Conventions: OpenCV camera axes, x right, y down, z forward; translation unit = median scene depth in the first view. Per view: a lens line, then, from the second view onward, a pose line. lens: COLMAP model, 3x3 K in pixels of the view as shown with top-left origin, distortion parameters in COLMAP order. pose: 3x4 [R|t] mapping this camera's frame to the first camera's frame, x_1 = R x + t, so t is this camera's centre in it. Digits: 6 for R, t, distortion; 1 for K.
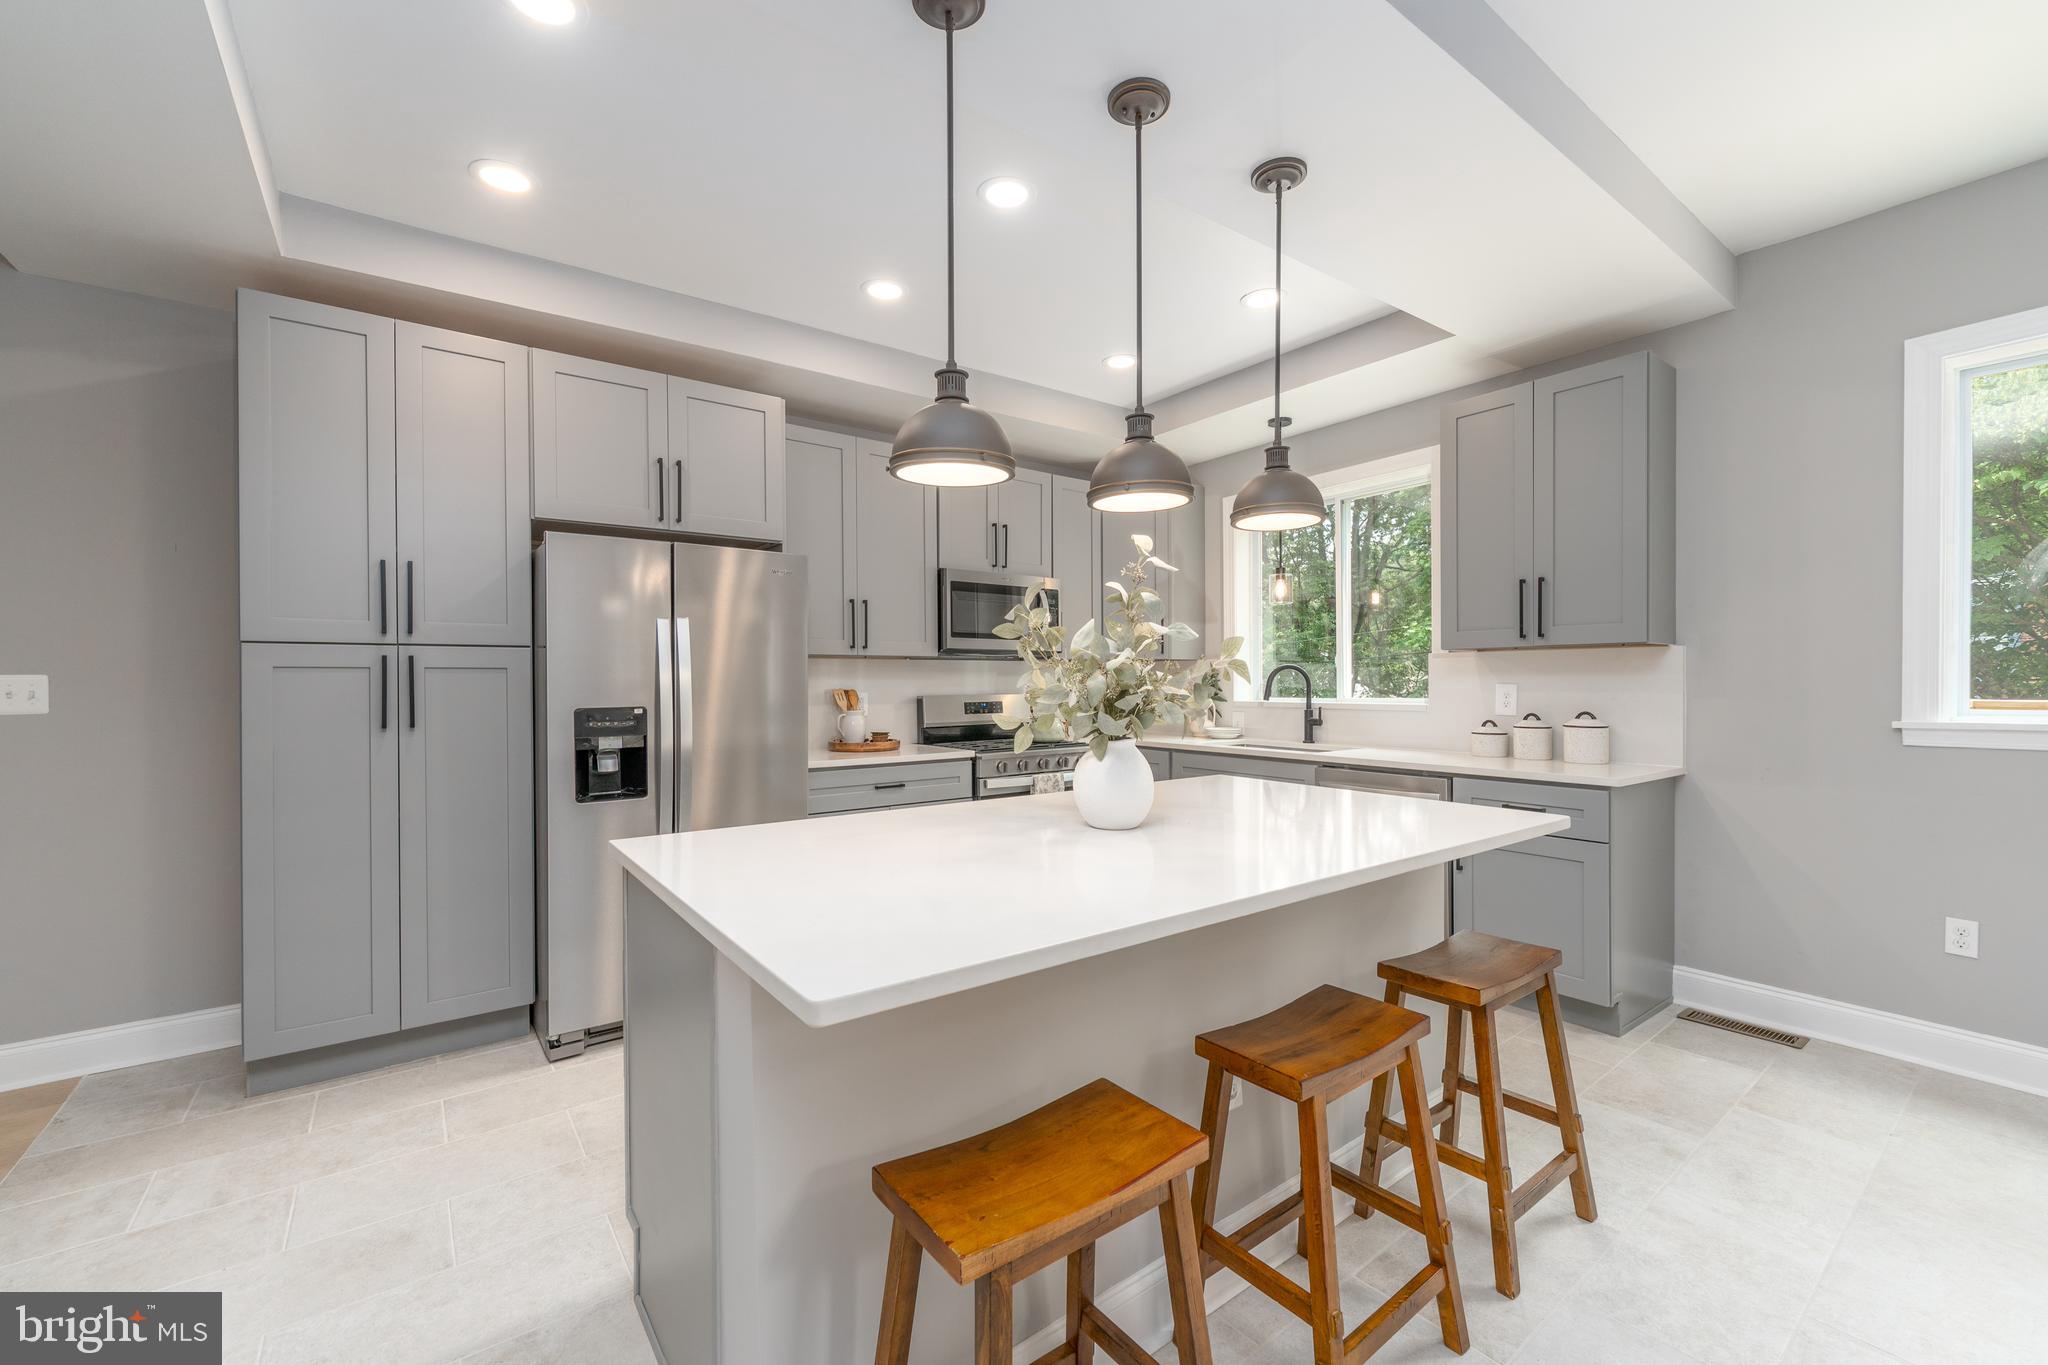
lens RADIAL K [[831.1, 0, 1024.0], [0, 831.1, 682.5], [0, 0, 1]] dist [0.000959, -0.000025]
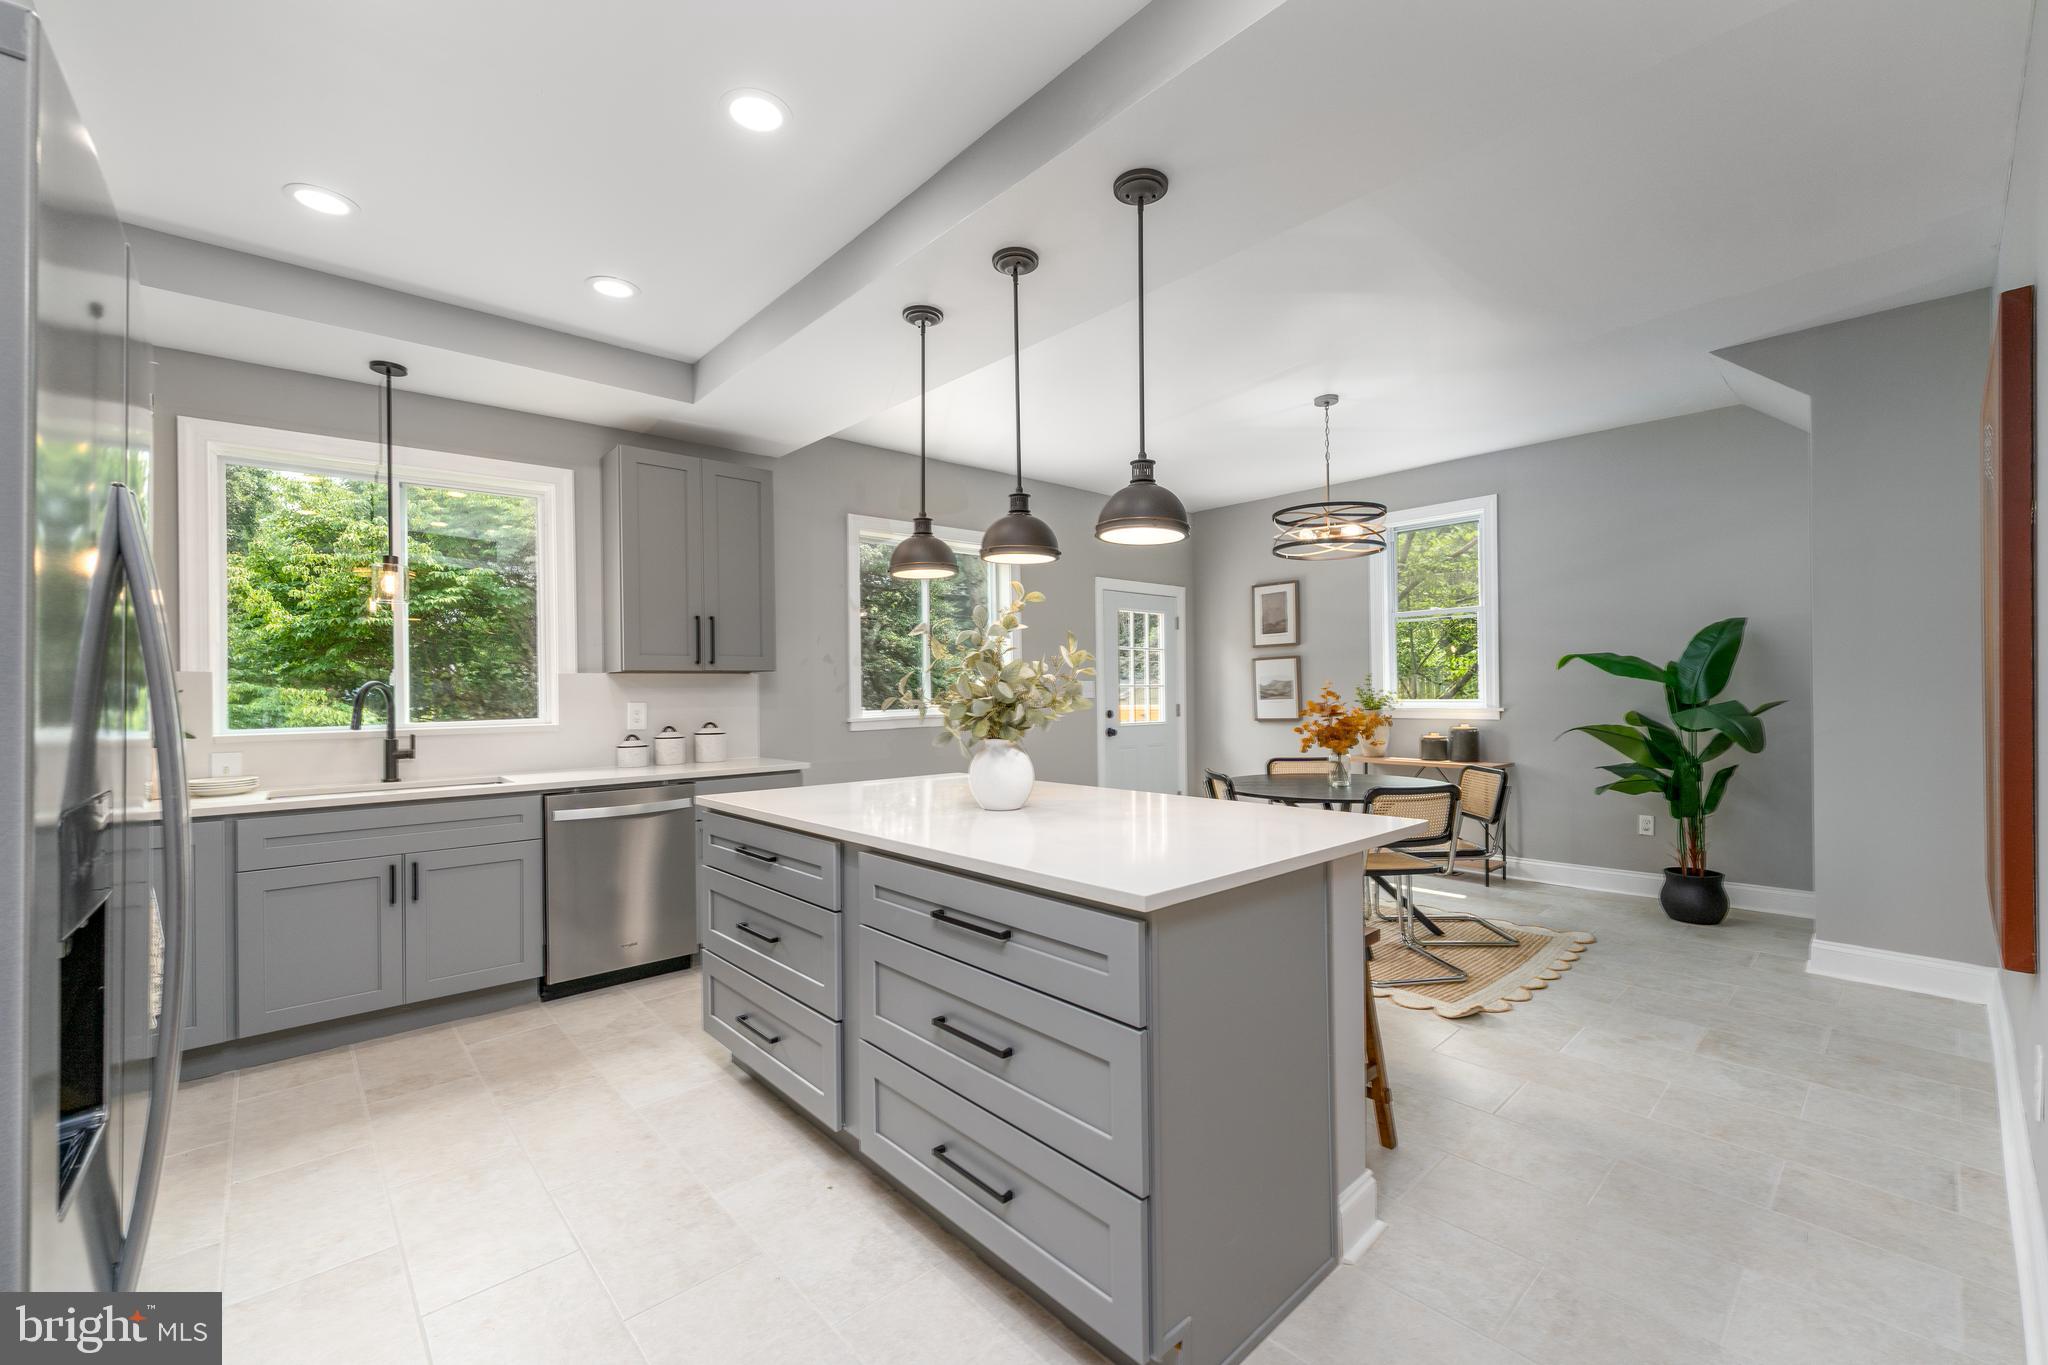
lens RADIAL K [[831.1, 0, 1024.0], [0, 831.1, 682.5], [0, 0, 1]] dist [0.000959, -0.000025]
pose [[-0.100302, 0.012170, 0.994883, -0.614380], [0.013675, 0.999848, -0.010852, -0.005529], [-0.994863, 0.012517, -0.100453, 0.589013]]
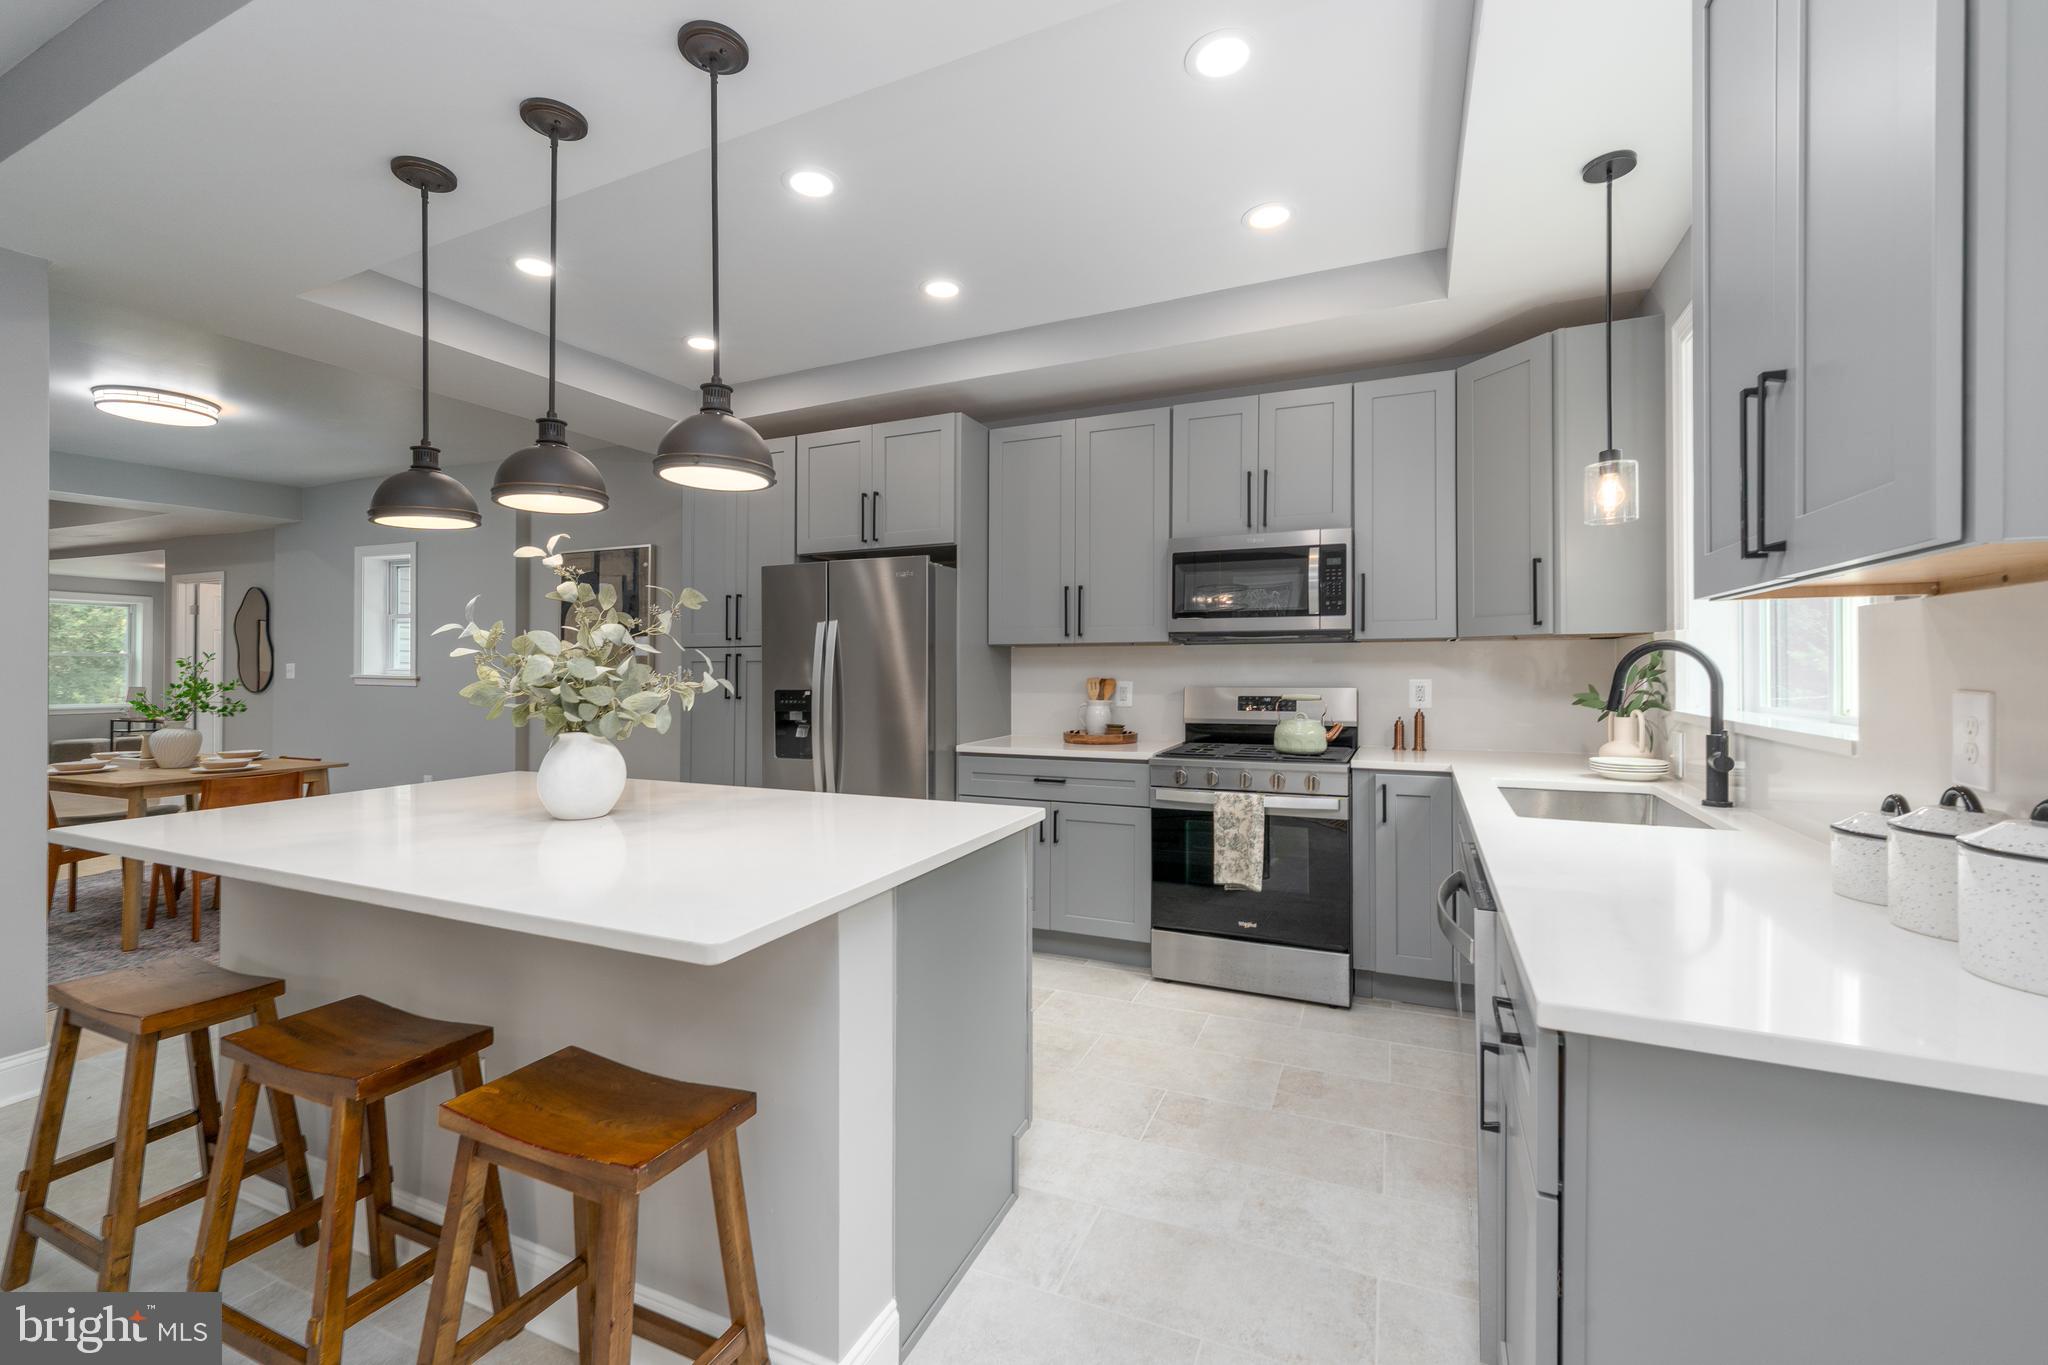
lens RADIAL K [[859.1, 0, 1021.7], [0, 859.1, 658.8], [0, 0, 1]] dist [-0.002055, -0.000169]
pose [[0.491992, -0.006878, -0.870572, 0.724440], [0.000480, 0.999971, -0.007630, -0.008008], [0.870599, 0.003336, 0.491981, 0.512396]]
